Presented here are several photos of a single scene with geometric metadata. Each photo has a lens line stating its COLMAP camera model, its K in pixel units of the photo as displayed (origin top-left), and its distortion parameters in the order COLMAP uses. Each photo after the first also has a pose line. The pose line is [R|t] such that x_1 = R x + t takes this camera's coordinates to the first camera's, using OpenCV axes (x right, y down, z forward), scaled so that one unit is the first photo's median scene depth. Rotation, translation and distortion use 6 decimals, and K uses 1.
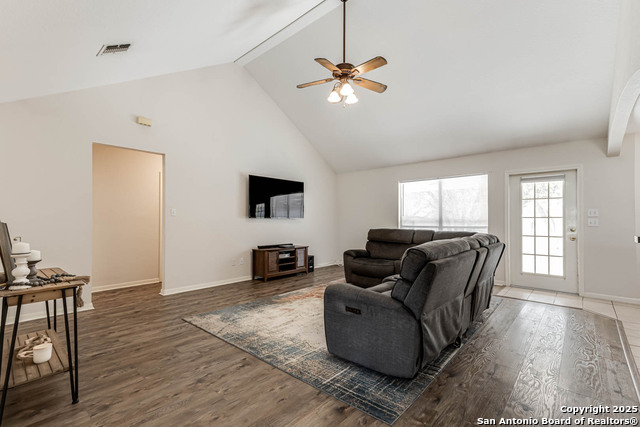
lens RADIAL K [[284.9, 0, 316.3], [0, 284.9, 216.0], [0, 0, 1]] dist [0.021189, -0.000341]
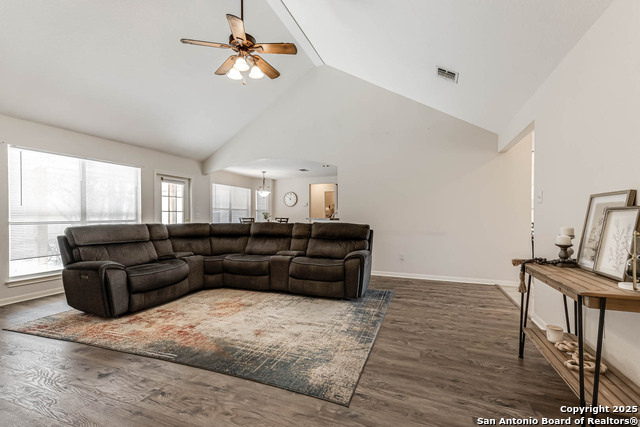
lens RADIAL K [[284.9, 0, 316.3], [0, 284.9, 216.0], [0, 0, 1]] dist [0.021189, -0.000341]
pose [[-0.352264, 0.001592, 0.935899, -0.846675], [-0.012486, 0.999902, -0.006400, 0.032963], [-0.935817, -0.013940, -0.352210, 1.141646]]
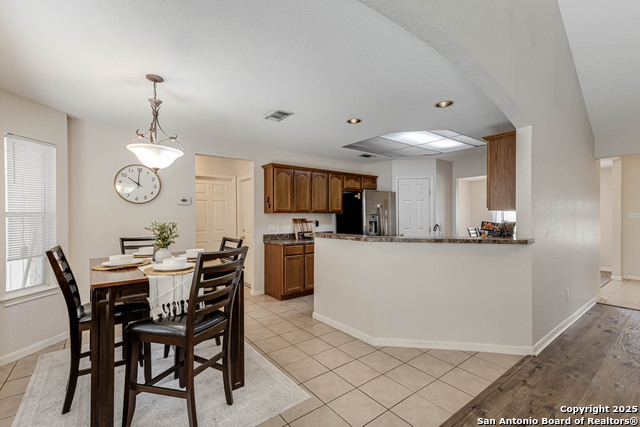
lens RADIAL K [[284.9, 0, 316.3], [0, 284.9, 216.0], [0, 0, 1]] dist [0.021189, -0.000341]
pose [[-0.983838, 0.002287, 0.179046, 0.963231], [-0.000906, 0.999842, -0.017748, -0.009603], [-0.179058, -0.017624, -0.983681, 1.305848]]
